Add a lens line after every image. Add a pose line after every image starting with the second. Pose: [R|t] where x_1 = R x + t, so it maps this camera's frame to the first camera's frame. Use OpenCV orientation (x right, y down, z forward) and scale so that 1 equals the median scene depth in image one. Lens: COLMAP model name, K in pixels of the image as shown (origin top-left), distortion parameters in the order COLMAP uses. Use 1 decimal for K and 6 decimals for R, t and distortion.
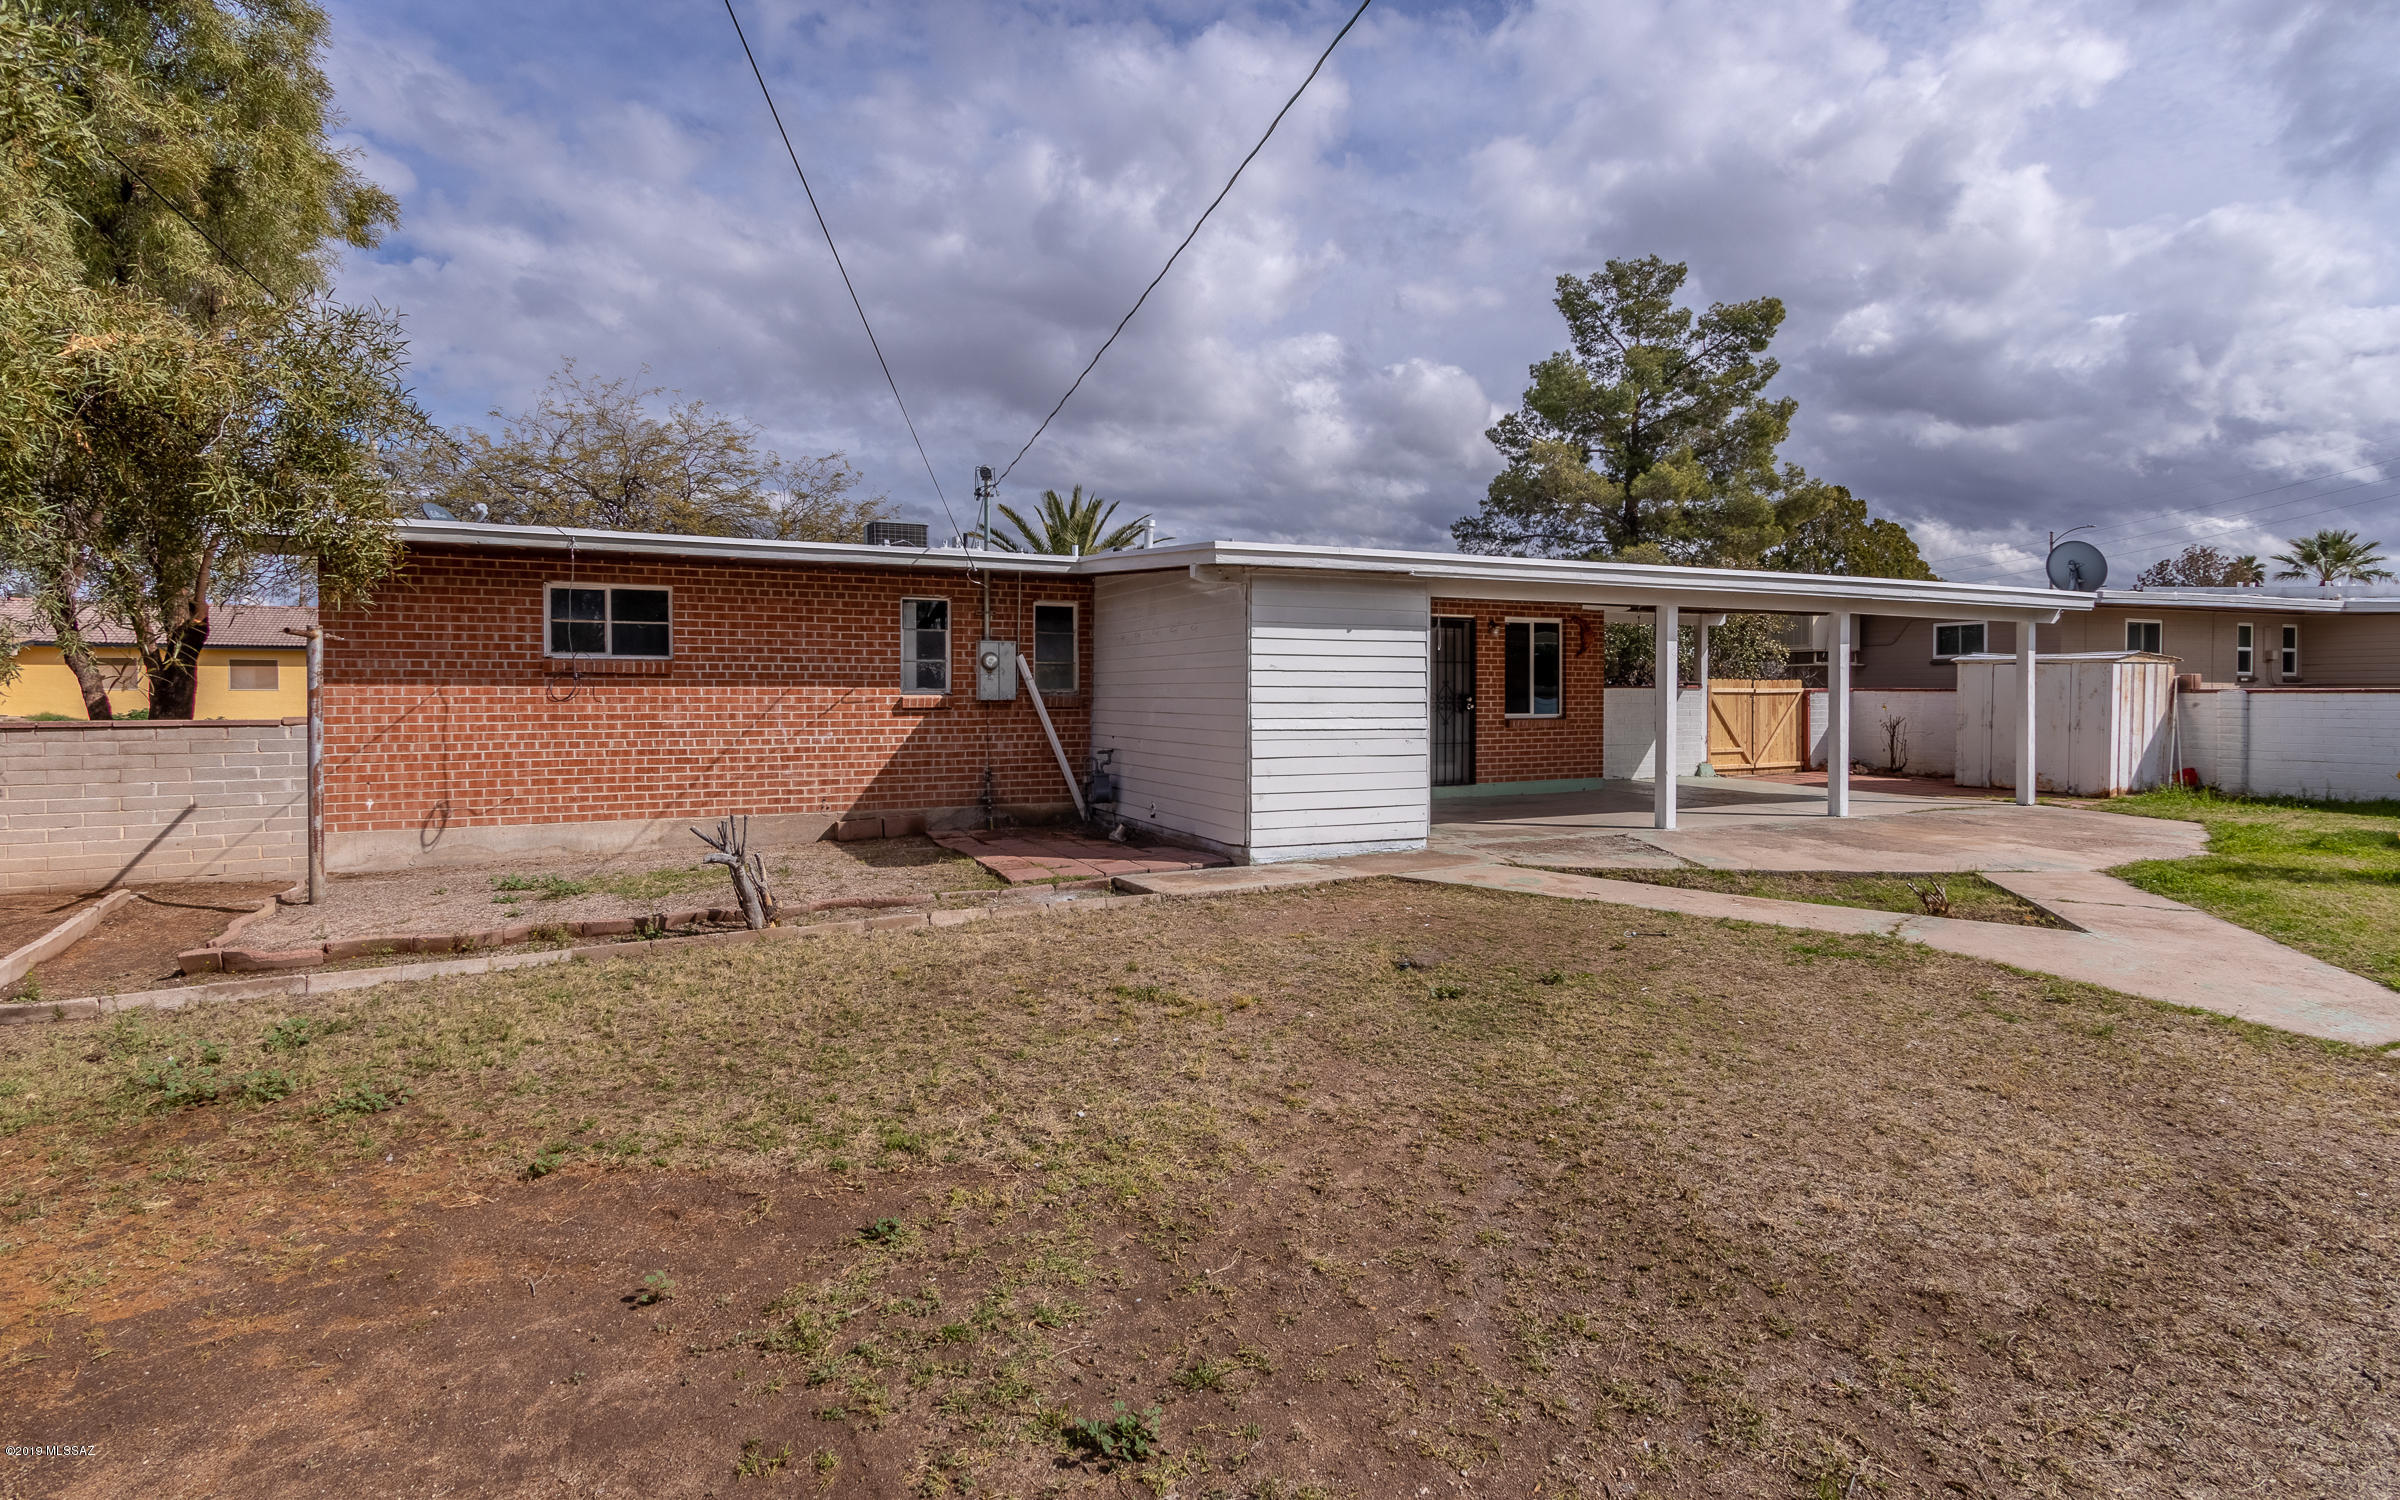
lens RADIAL K [[1209.8, 0, 1116.3], [0, 1209.8, 672.5], [0, 0, 1]] dist [0.004485, -0.000039]
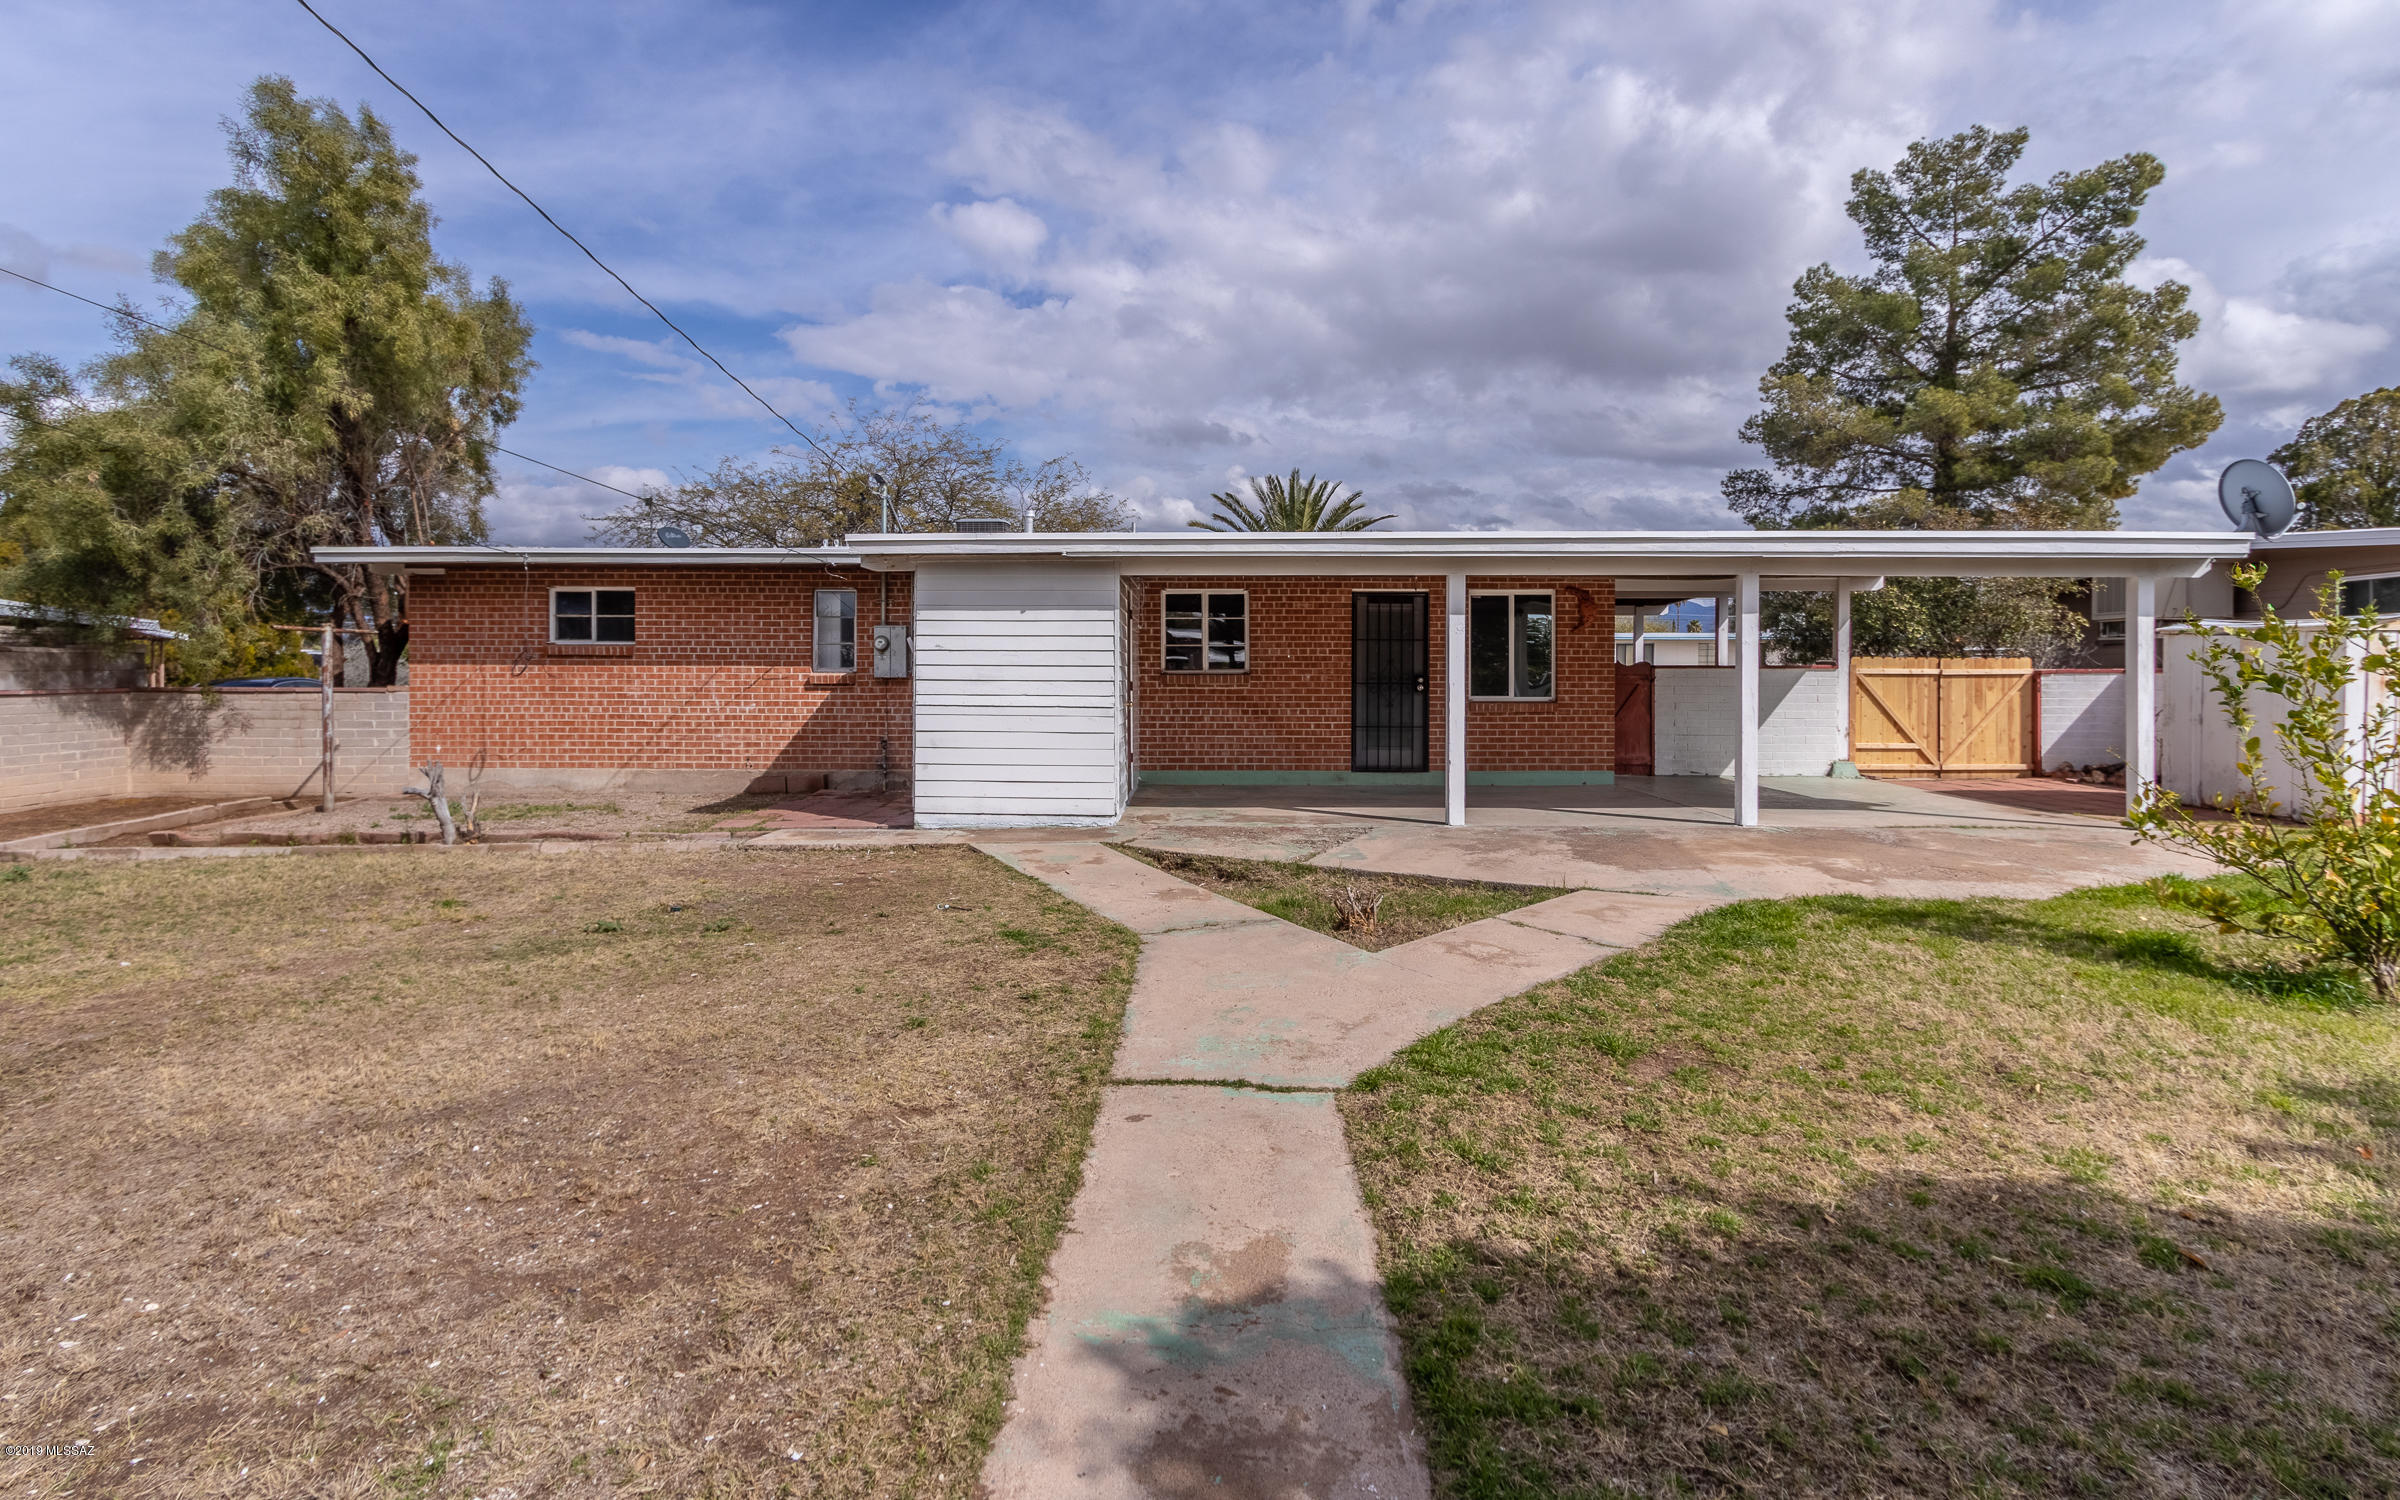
lens RADIAL K [[1209.8, 0, 1116.3], [0, 1209.8, 672.5], [0, 0, 1]] dist [0.004485, -0.000039]
pose [[0.889362, 0.002082, -0.457200, 0.533569], [0.004563, 0.999899, 0.013430, 0.003200], [0.457182, -0.014030, 0.889263, 0.077141]]
